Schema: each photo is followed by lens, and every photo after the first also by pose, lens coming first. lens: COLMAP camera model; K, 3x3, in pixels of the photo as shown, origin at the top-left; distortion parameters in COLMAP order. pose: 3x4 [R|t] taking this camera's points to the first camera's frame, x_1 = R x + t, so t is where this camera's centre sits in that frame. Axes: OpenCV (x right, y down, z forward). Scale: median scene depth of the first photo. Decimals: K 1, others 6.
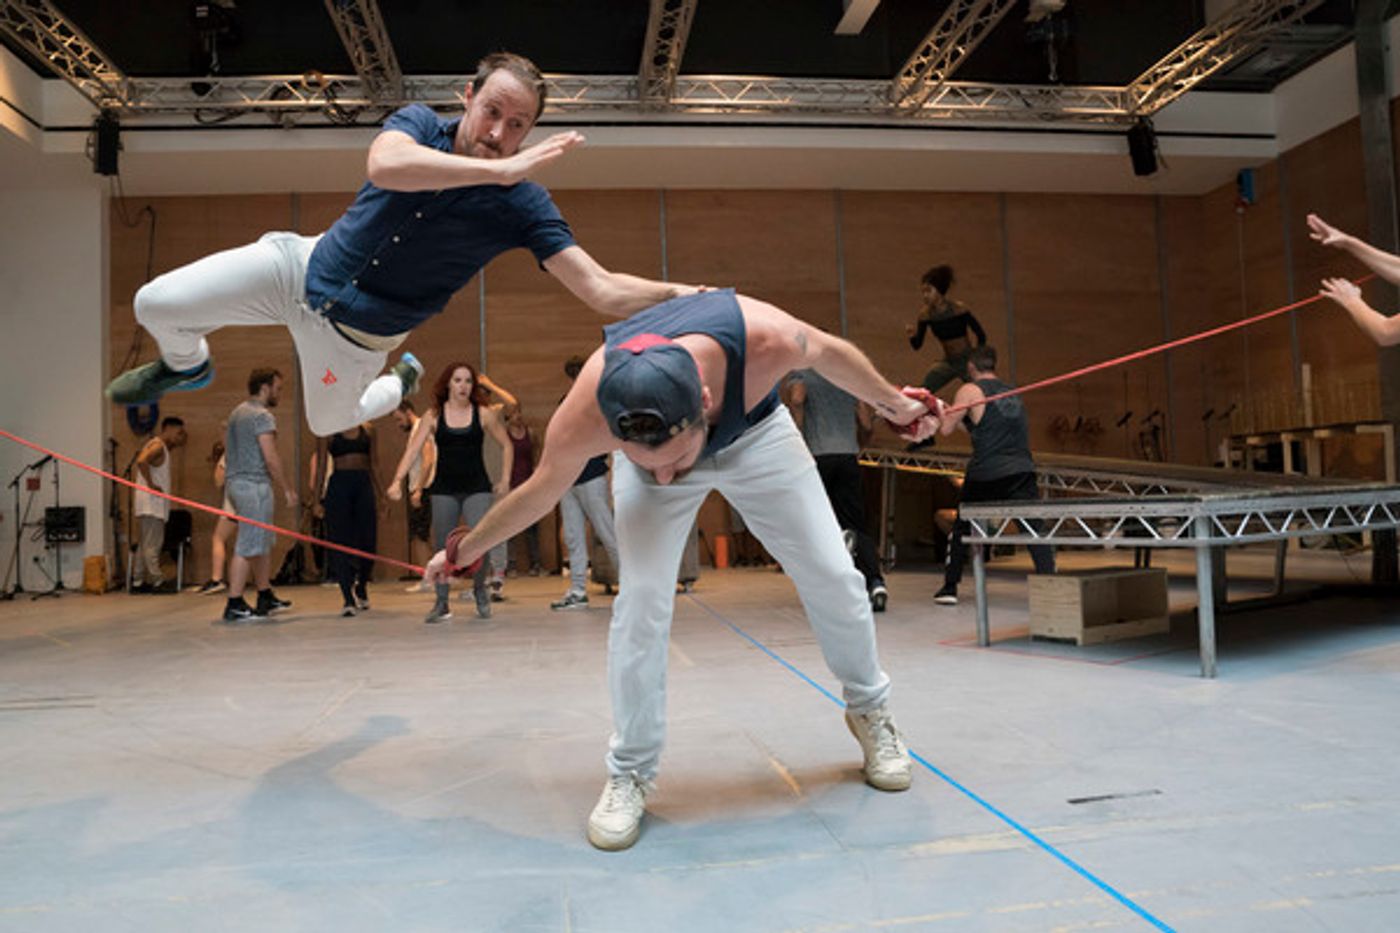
lens RADIAL K [[1015.7, 0, 752.8], [0, 1015.7, 460.6], [0, 0, 1]] dist [-0.103972, 0.073325]
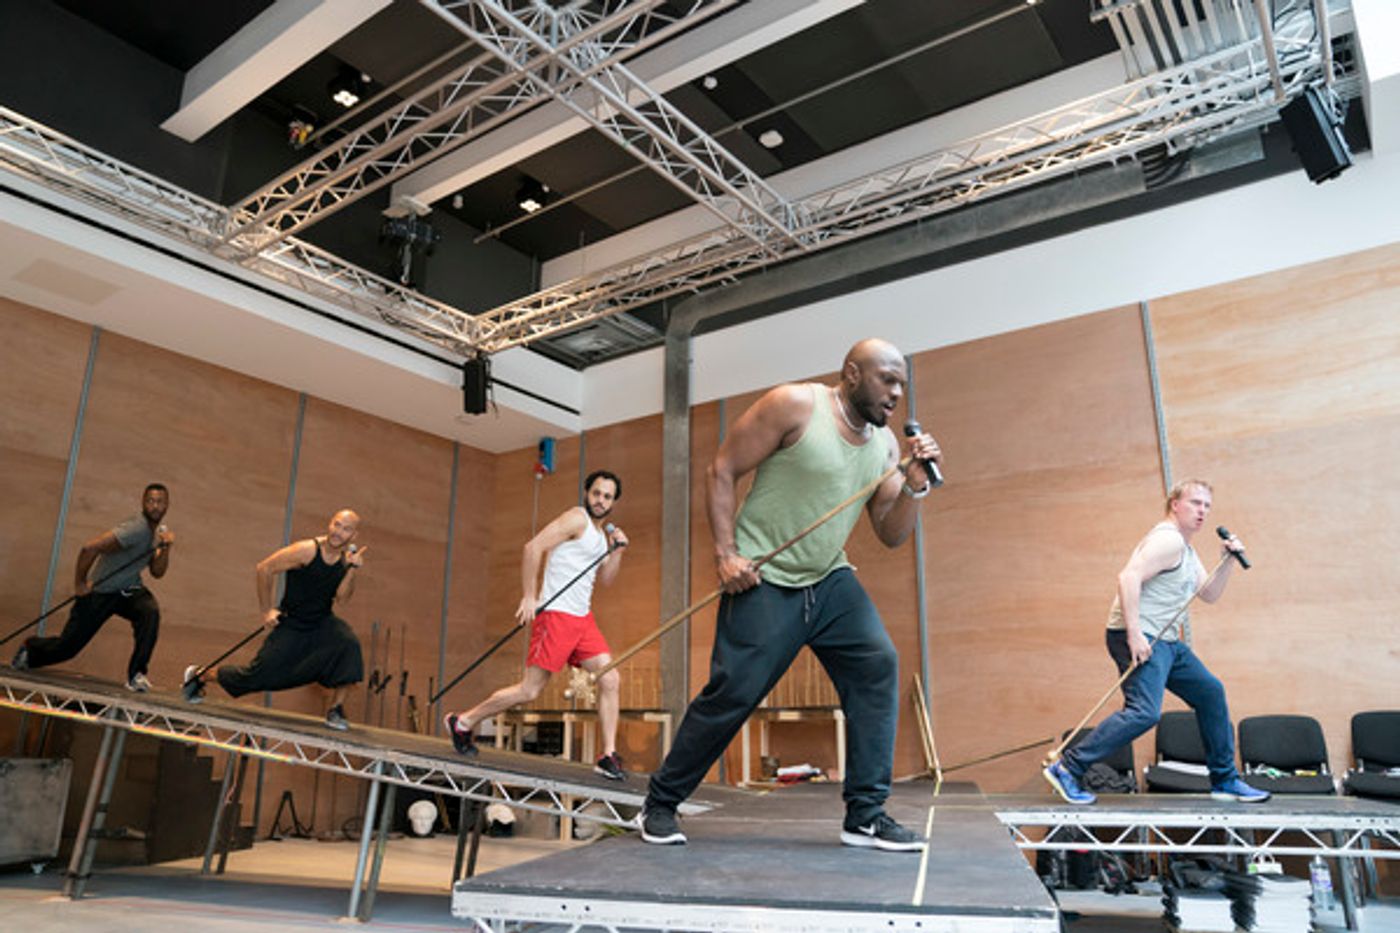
lens RADIAL K [[1015.7, 0, 752.8], [0, 1015.7, 460.6], [0, 0, 1]] dist [-0.103972, 0.073325]
pose [[0.713090, 0.233505, 0.661043, -0.025876], [-0.058645, 0.959466, -0.275656, -0.005849], [-0.698615, 0.157800, 0.697880, 0.185160]]
